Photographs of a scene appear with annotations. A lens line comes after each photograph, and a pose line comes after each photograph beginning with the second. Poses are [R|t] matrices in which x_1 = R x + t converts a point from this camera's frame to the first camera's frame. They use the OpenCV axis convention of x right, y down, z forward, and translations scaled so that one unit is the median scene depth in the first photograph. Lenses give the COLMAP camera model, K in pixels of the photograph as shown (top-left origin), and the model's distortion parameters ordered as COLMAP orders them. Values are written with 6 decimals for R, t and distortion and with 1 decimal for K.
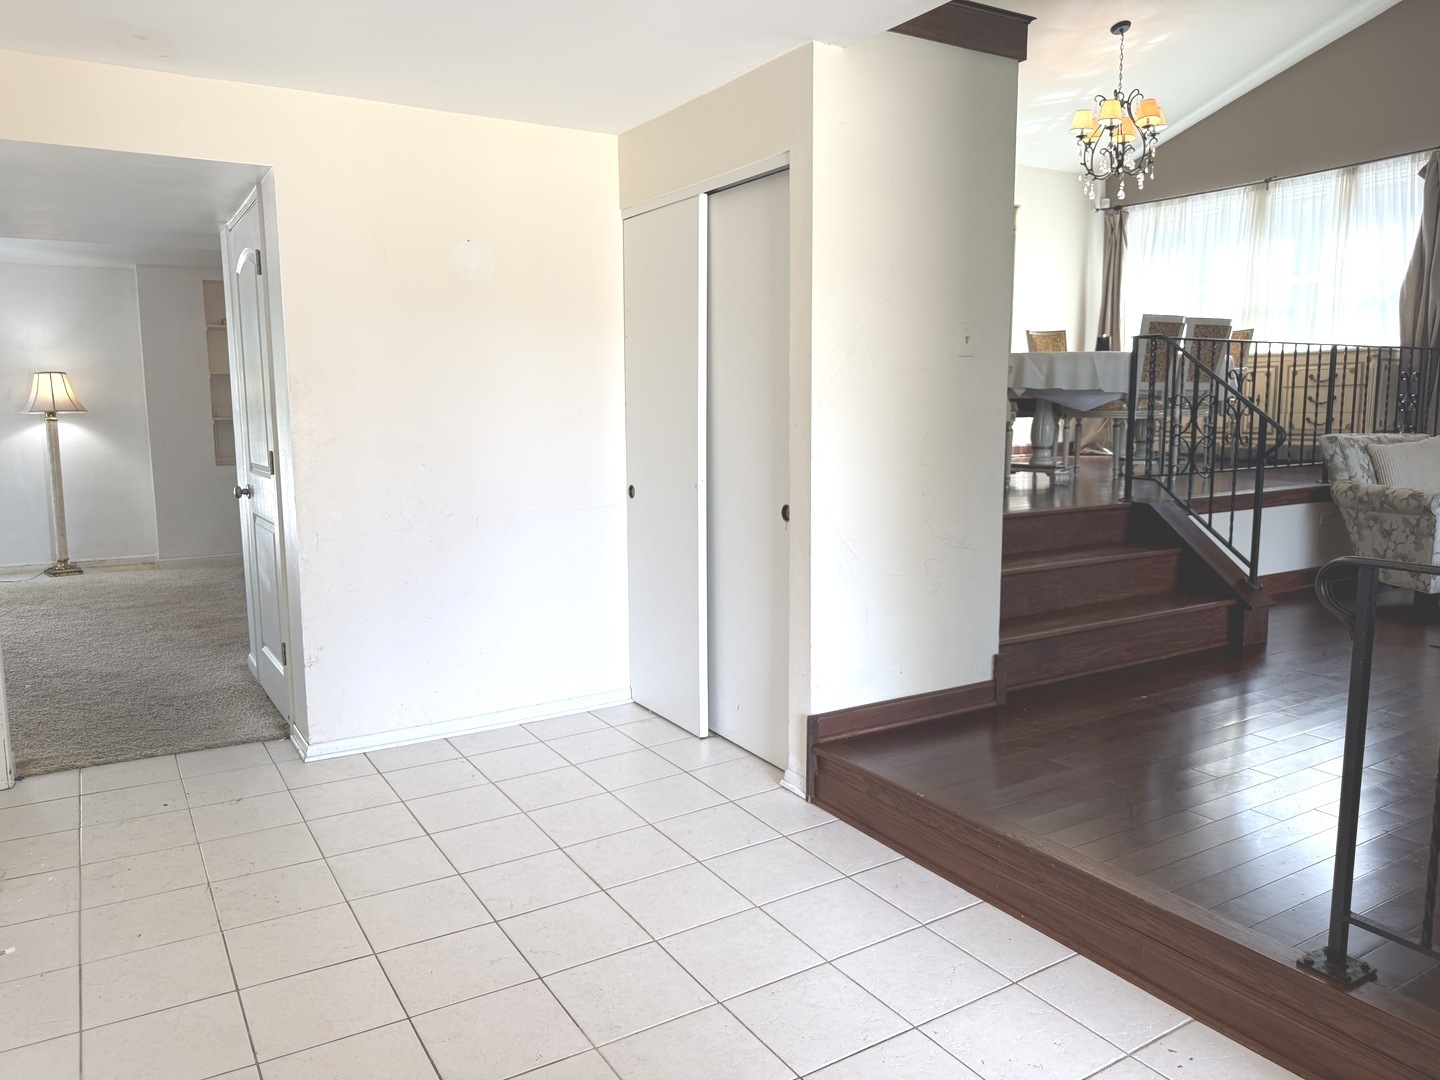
lens RADIAL K [[1030.4, 0, 720.0], [0, 1030.4, 540.0], [0, 0, 1]] dist [0.049070, -0.046702]
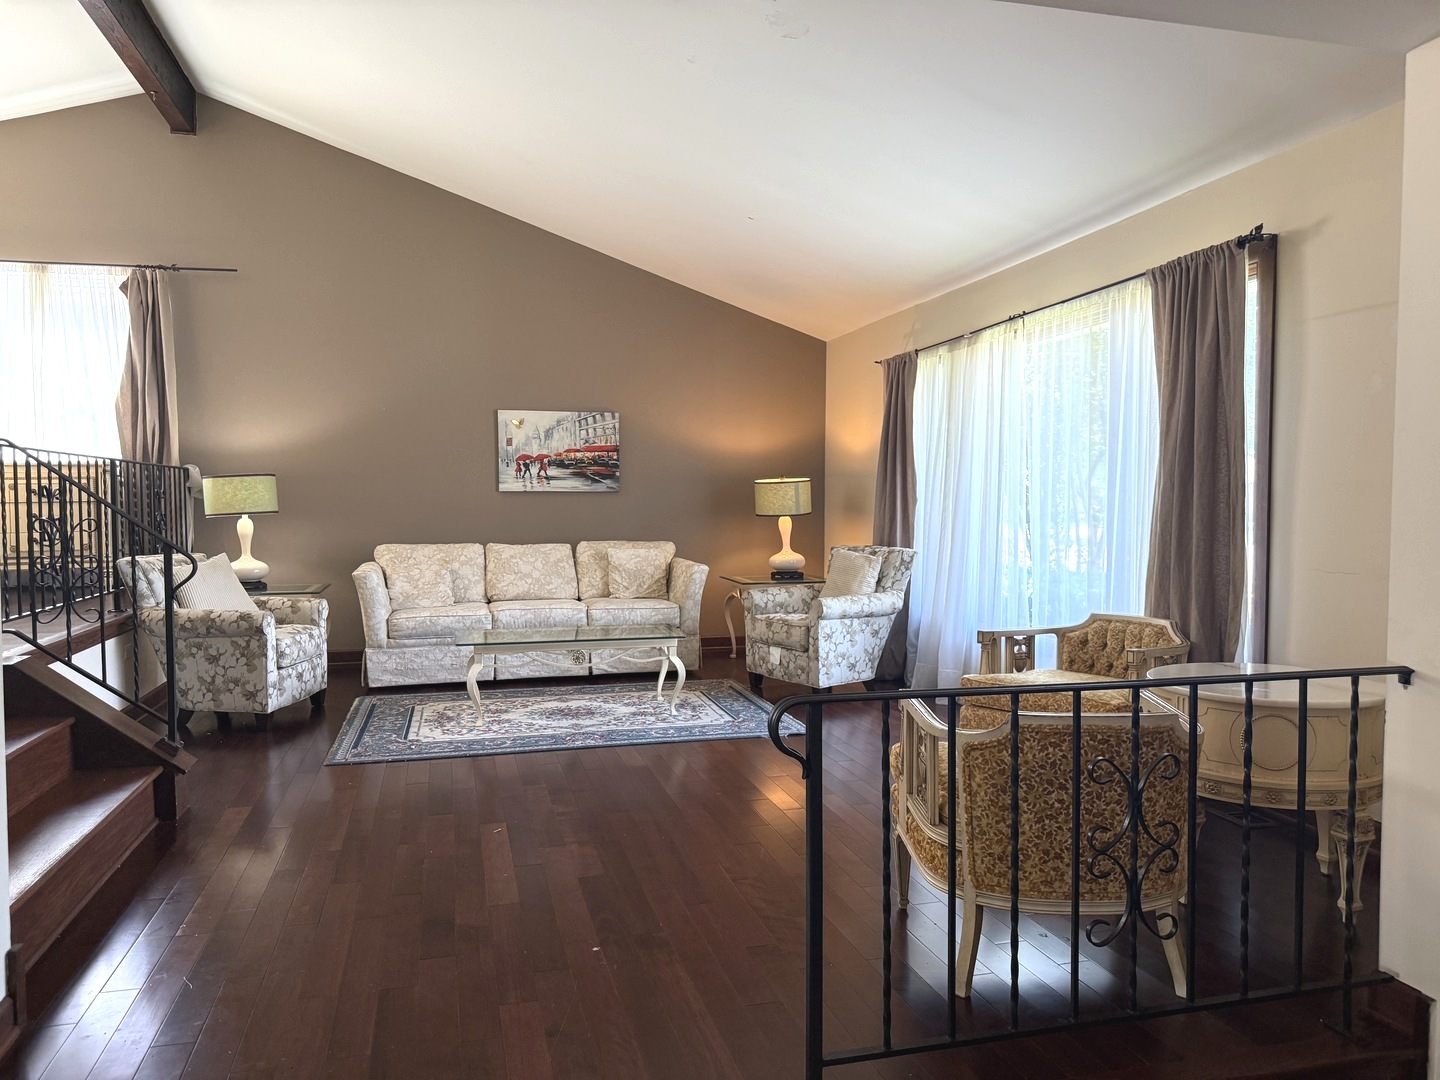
lens RADIAL K [[1012.6, 0, 717.5], [0, 1012.6, 542.8], [0, 0, 1]] dist [0.119085, -0.172253]
pose [[0.292249, -0.033490, 0.955756, -0.115391], [0.128427, 0.991709, -0.004520, -0.045510], [-0.947680, 0.124066, 0.294127, 0.258359]]
